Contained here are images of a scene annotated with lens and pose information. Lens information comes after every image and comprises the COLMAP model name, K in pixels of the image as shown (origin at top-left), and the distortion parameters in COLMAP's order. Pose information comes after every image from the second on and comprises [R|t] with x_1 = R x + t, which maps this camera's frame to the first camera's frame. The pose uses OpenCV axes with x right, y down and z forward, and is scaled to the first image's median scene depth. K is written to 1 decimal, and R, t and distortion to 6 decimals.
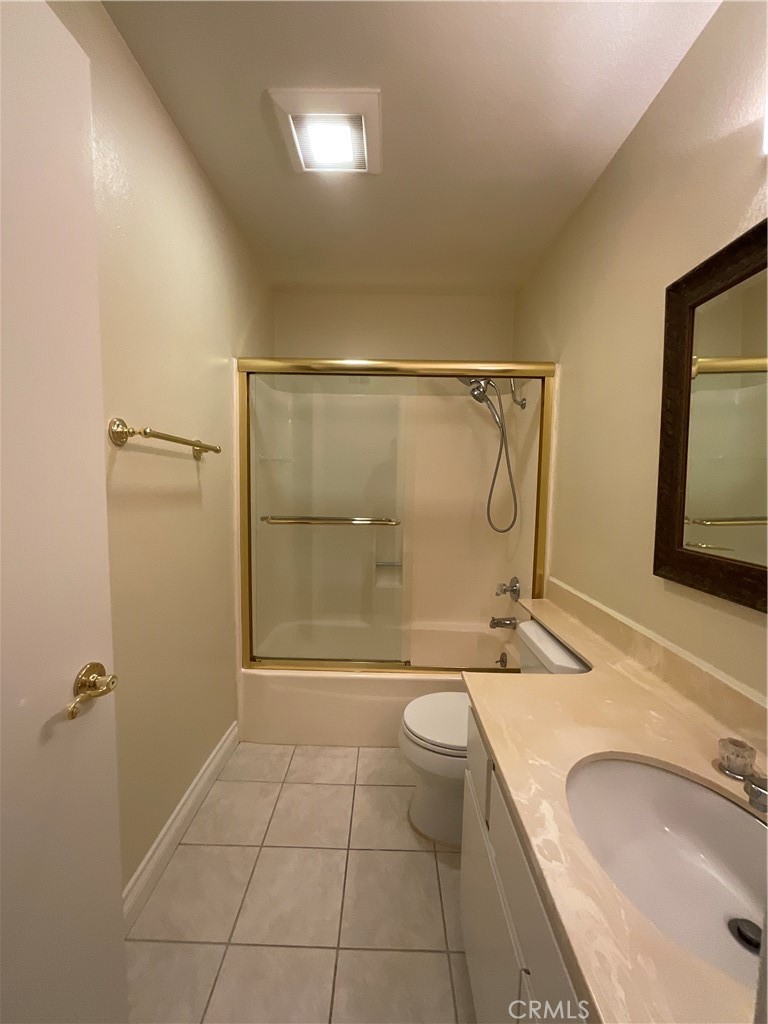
lens RADIAL K [[413.8, 0, 384.0], [0, 413.8, 512.0], [0, 0, 1]] dist [-0.008208, 0.005747]
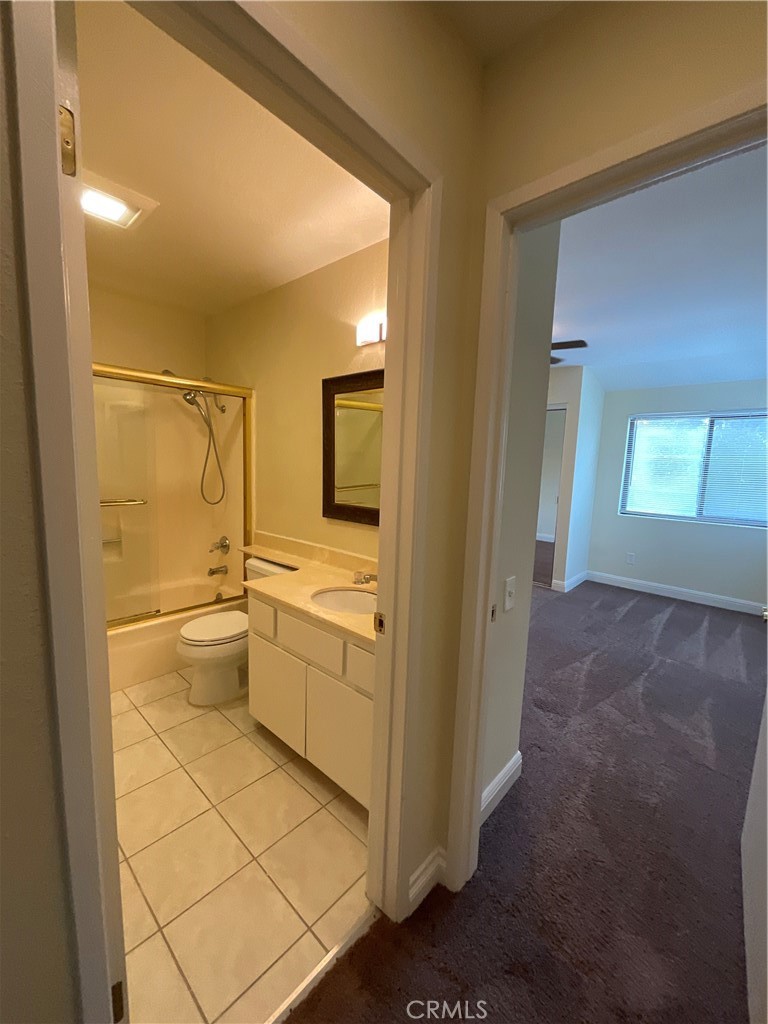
lens RADIAL K [[413.8, 0, 384.0], [0, 413.8, 512.0], [0, 0, 1]] dist [-0.008208, 0.005747]
pose [[0.667661, -0.085488, 0.739541, -0.412078], [0.035618, 0.995916, 0.082968, -0.021306], [-0.743613, -0.029054, 0.667979, -0.375883]]
